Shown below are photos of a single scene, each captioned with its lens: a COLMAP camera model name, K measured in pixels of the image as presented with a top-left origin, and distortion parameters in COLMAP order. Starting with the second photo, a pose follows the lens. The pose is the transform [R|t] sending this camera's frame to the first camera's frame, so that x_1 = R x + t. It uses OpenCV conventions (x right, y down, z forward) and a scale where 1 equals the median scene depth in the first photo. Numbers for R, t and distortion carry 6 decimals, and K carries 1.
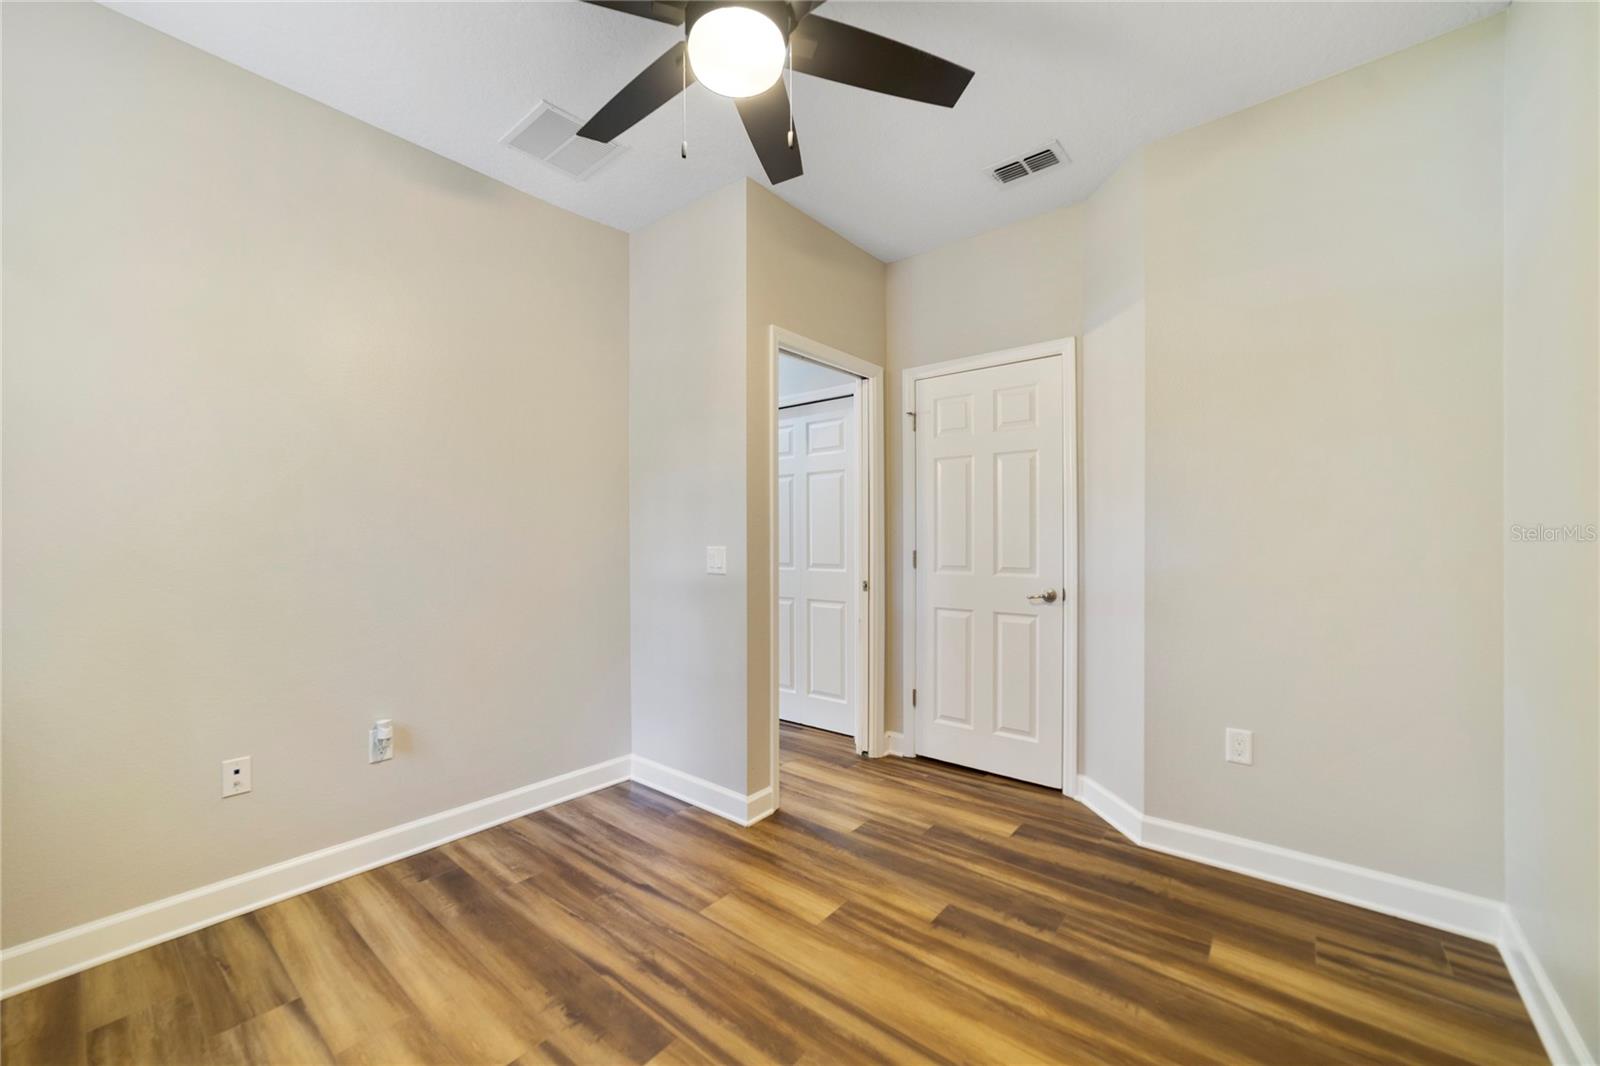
lens RADIAL K [[621.3, 0, 791.3], [0, 621.3, 525.3], [0, 0, 1]] dist [0.000598, 0.000283]
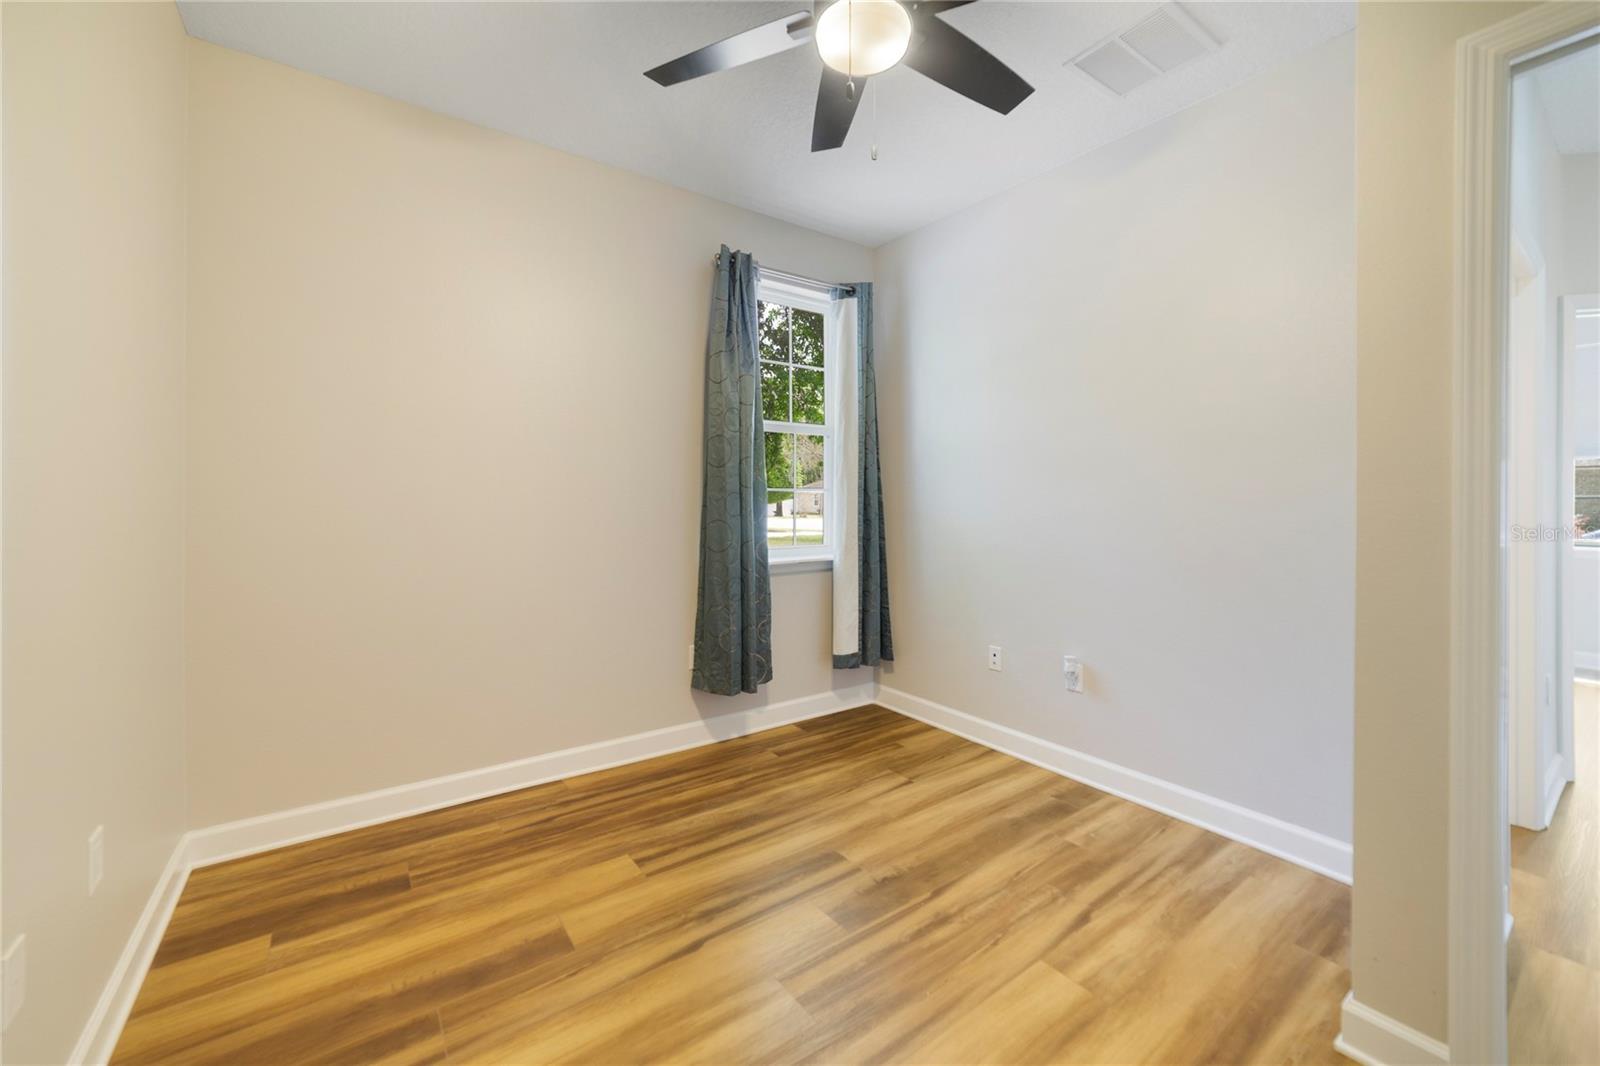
lens RADIAL K [[645.6, 0, 796.9], [0, 645.6, 498.8], [0, 0, 1]] dist [-0.001192, -0.000198]
pose [[-0.243208, 0.000004, -0.969974, 0.723914], [0.017759, 0.999832, -0.004449, 0.006411], [0.969812, -0.018308, -0.243167, 0.858952]]
